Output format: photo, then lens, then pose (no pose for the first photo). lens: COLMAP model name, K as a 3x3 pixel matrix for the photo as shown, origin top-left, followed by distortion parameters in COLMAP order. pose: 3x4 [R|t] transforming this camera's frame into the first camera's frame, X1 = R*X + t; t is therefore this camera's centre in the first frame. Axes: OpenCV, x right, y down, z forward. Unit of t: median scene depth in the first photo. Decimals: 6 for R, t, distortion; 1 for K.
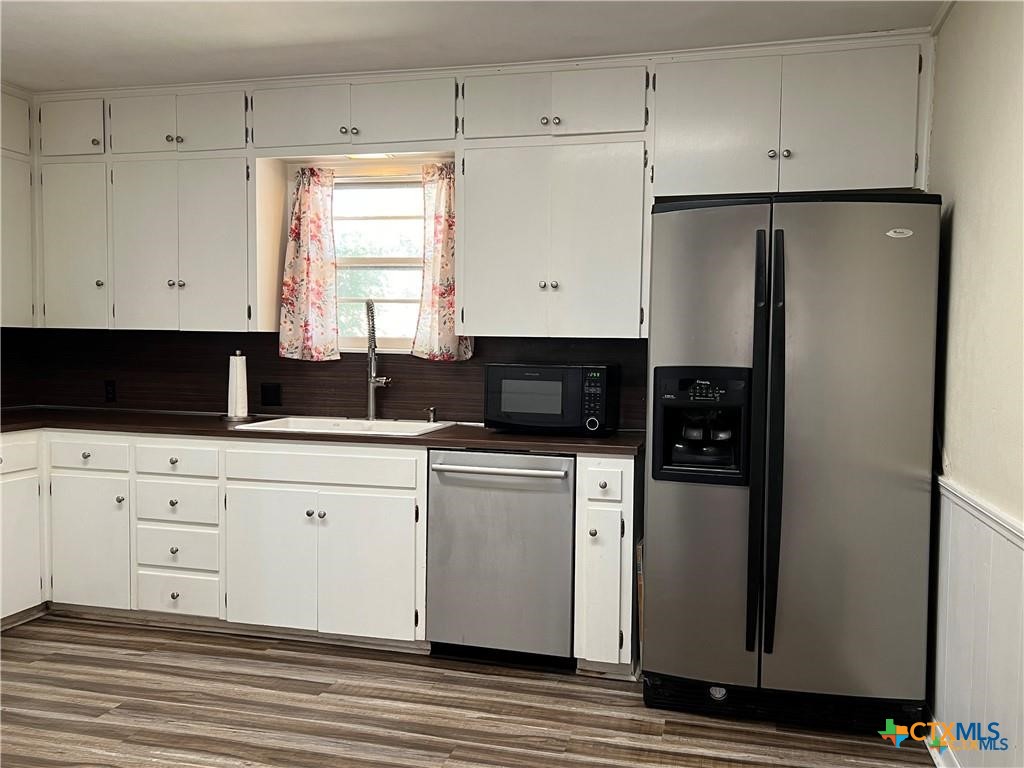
lens RADIAL K [[859.1, 0, 512.0], [0, 859.1, 384.0], [0, 0, 1]] dist [0.005048, -0.008180]
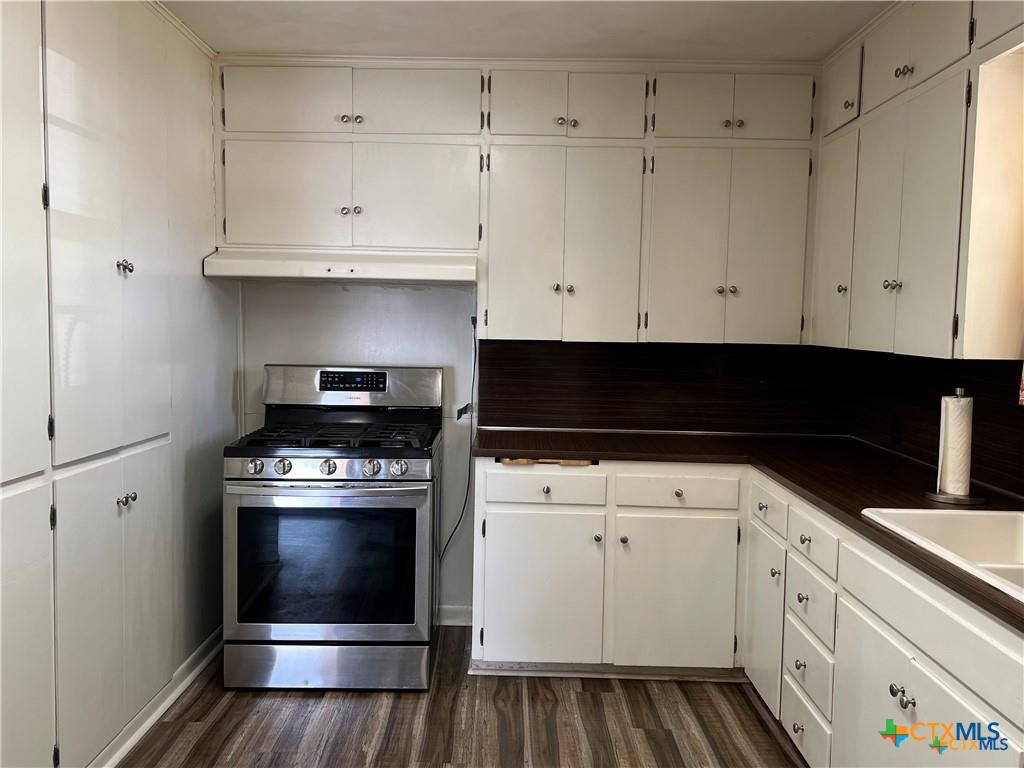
lens RADIAL K [[859.1, 0, 512.0], [0, 859.1, 384.0], [0, 0, 1]] dist [0.005048, -0.008180]
pose [[0.245379, 0.061574, -0.967470, 0.206200], [-0.063760, 0.996845, 0.047273, -0.051962], [0.967328, 0.050086, 0.248531, 0.550464]]
